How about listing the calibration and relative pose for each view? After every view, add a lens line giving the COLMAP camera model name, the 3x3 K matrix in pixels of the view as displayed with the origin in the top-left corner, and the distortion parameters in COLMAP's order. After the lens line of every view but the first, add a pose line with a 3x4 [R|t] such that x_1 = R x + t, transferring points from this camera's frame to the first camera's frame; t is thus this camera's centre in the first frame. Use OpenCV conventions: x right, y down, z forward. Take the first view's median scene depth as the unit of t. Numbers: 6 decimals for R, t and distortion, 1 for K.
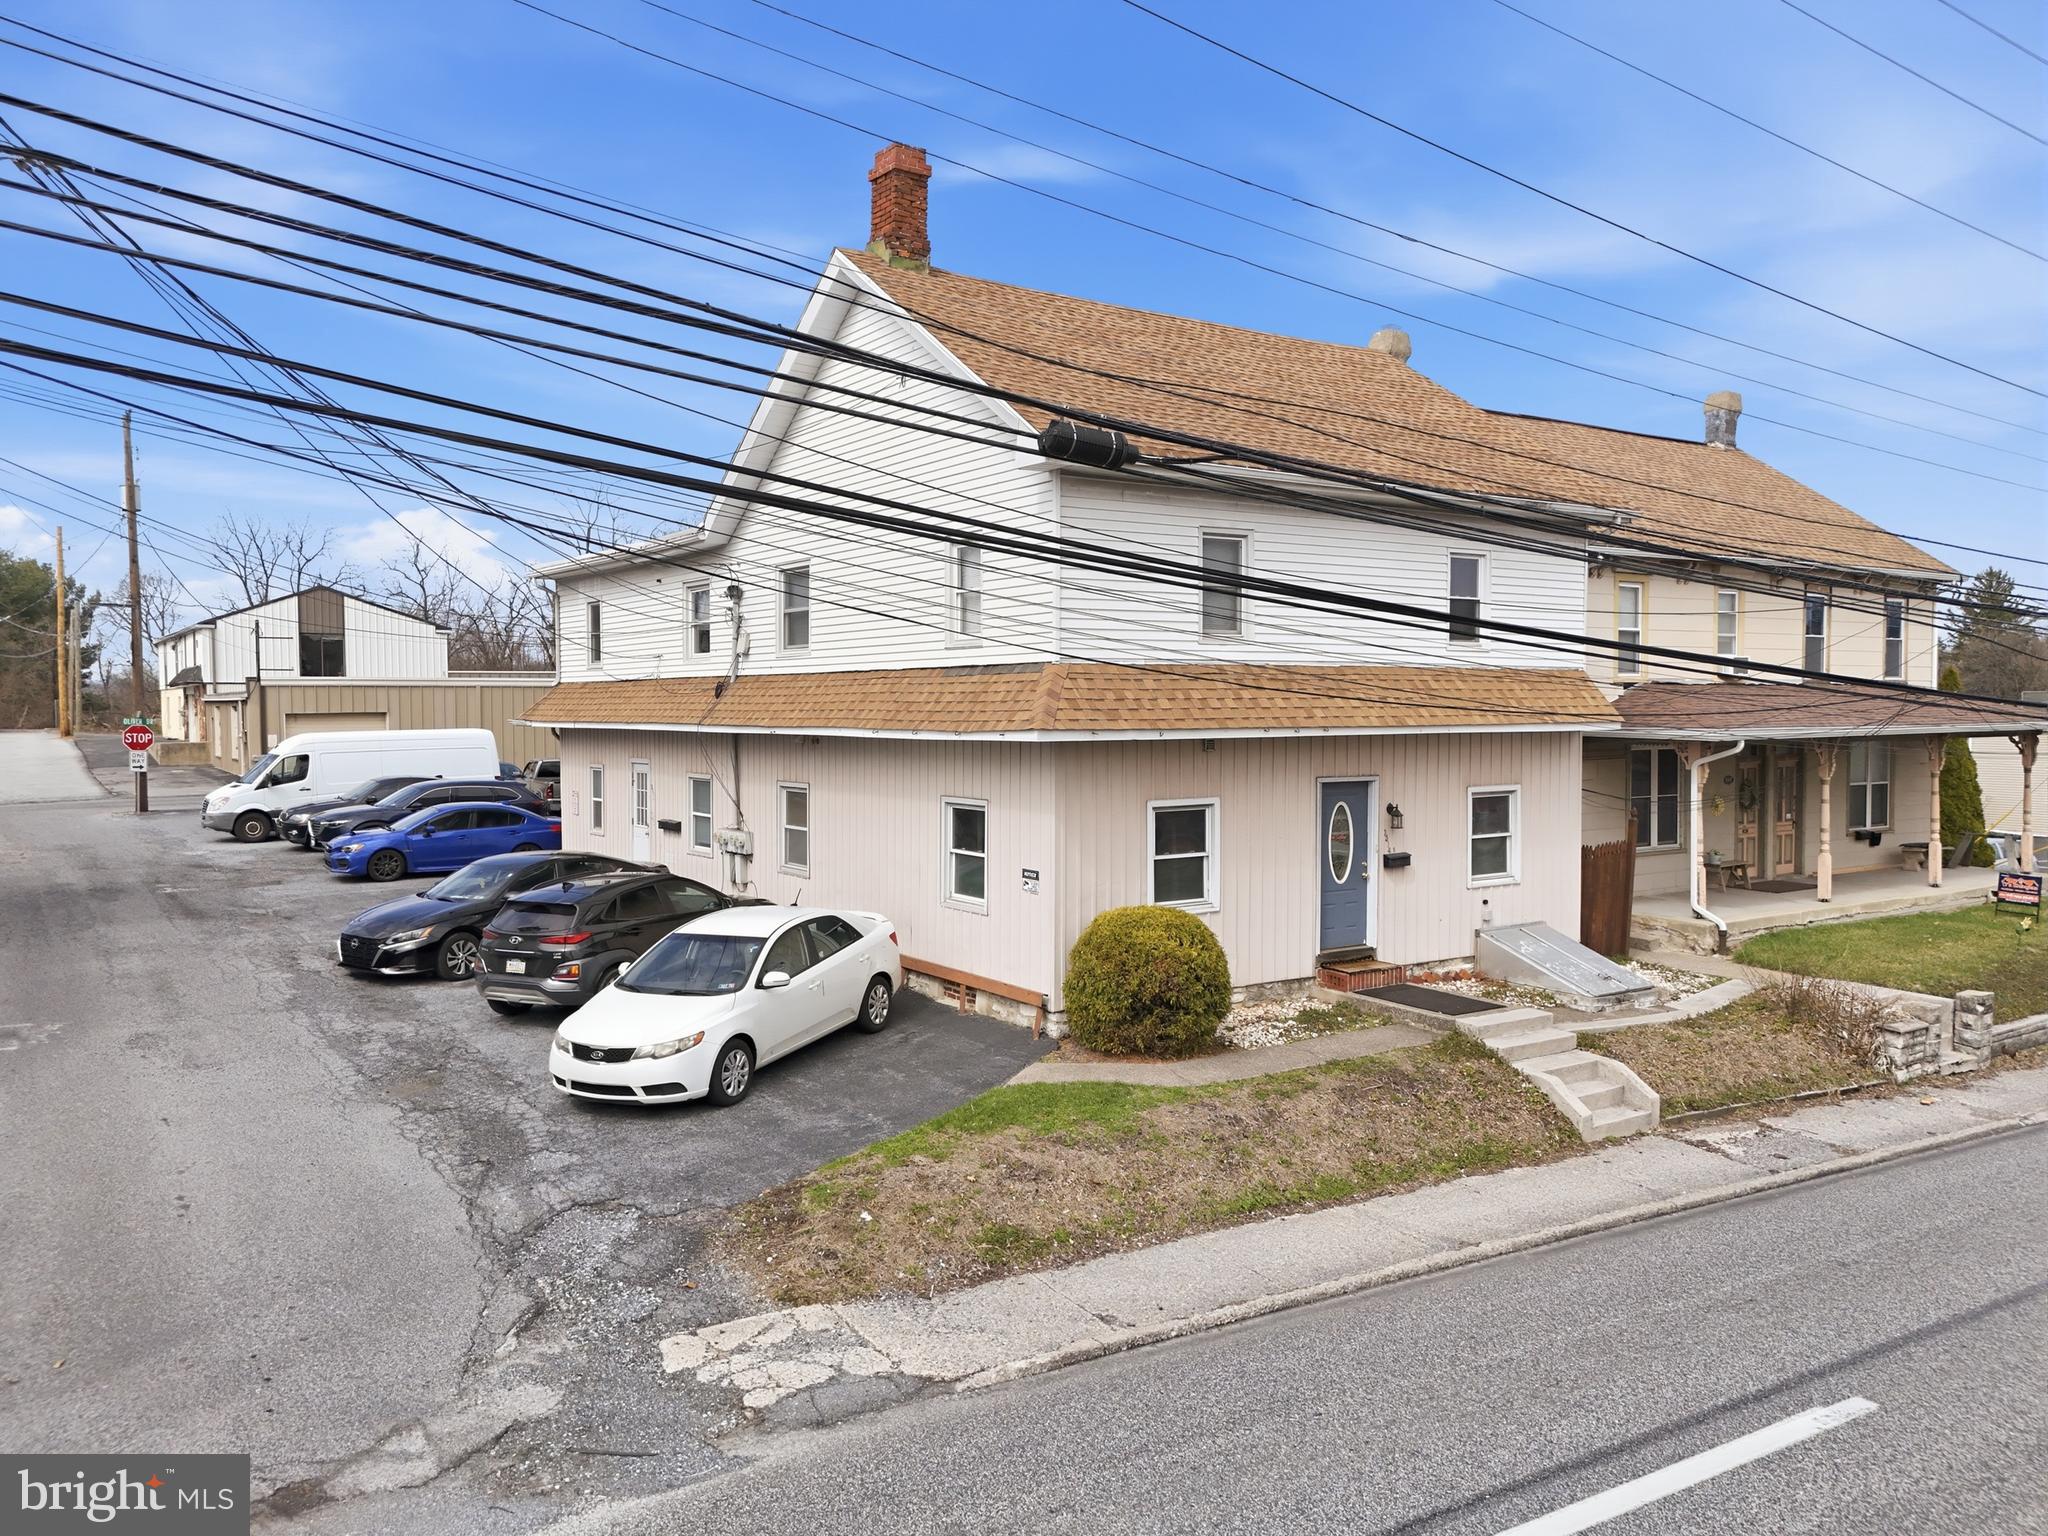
lens RADIAL K [[1463.7, 0, 1014.4], [0, 1463.7, 770.4], [0, 0, 1]] dist [0.050295, -0.022250]
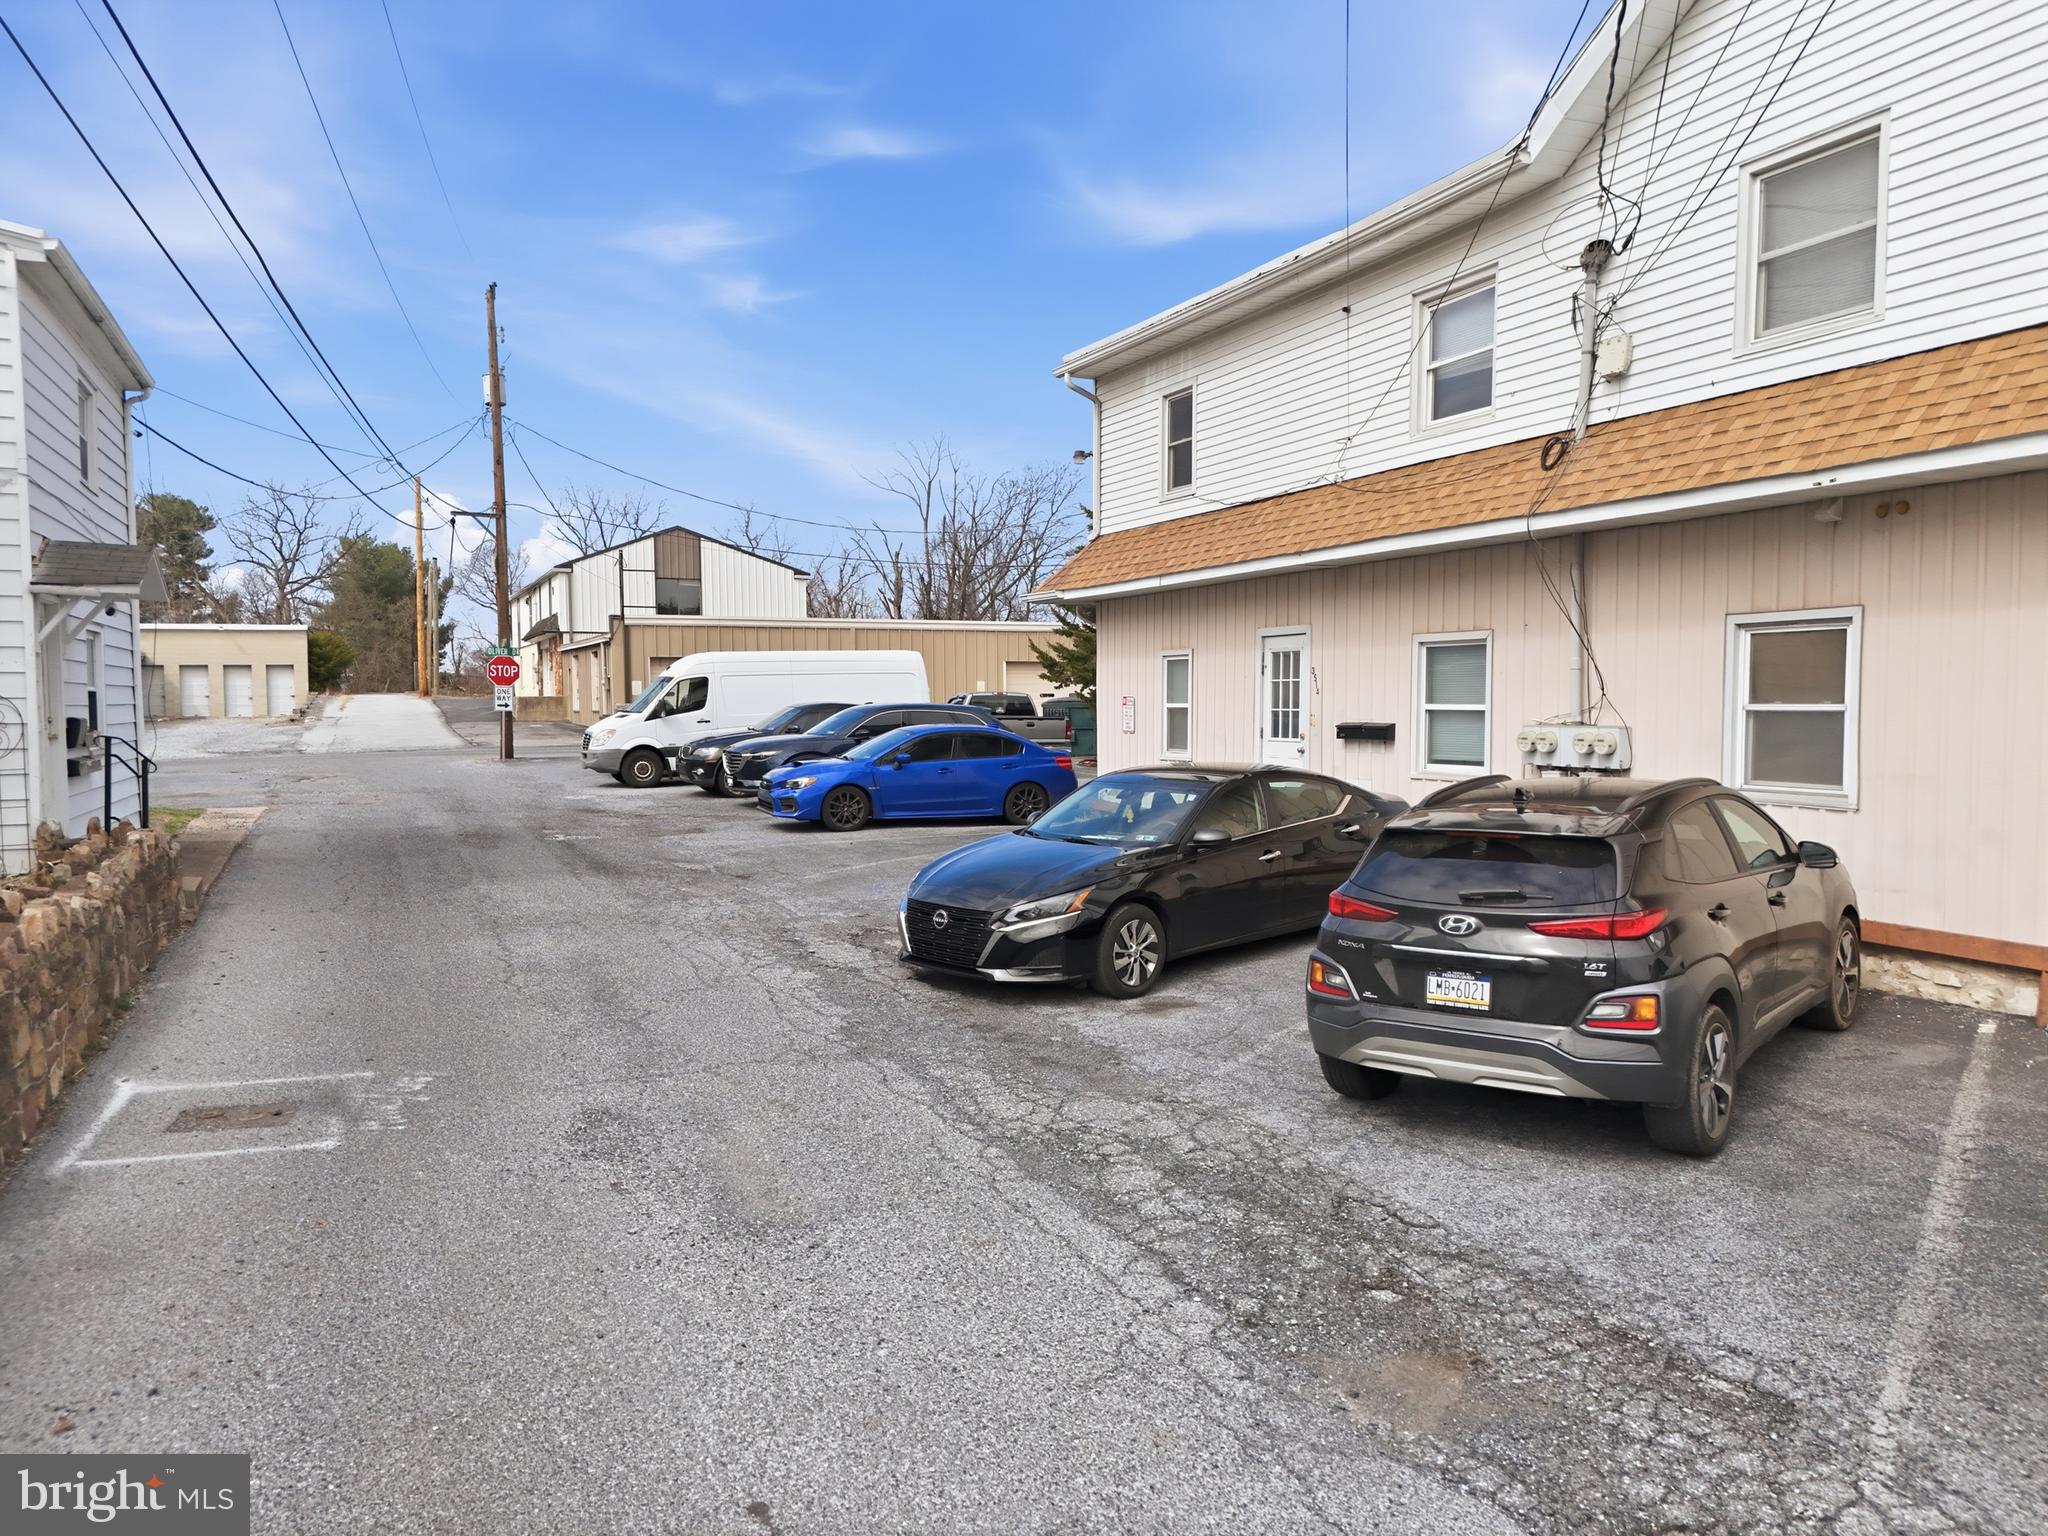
lens RADIAL K [[1463.7, 0, 1036.7], [0, 1463.7, 776.3], [0, 0, 1]] dist [0.050295, -0.022250]
pose [[0.985034, 0.007233, -0.172208, -0.200427], [-0.005443, 0.999926, 0.010868, 0.037805], [0.172274, -0.009768, 0.985001, 0.309962]]
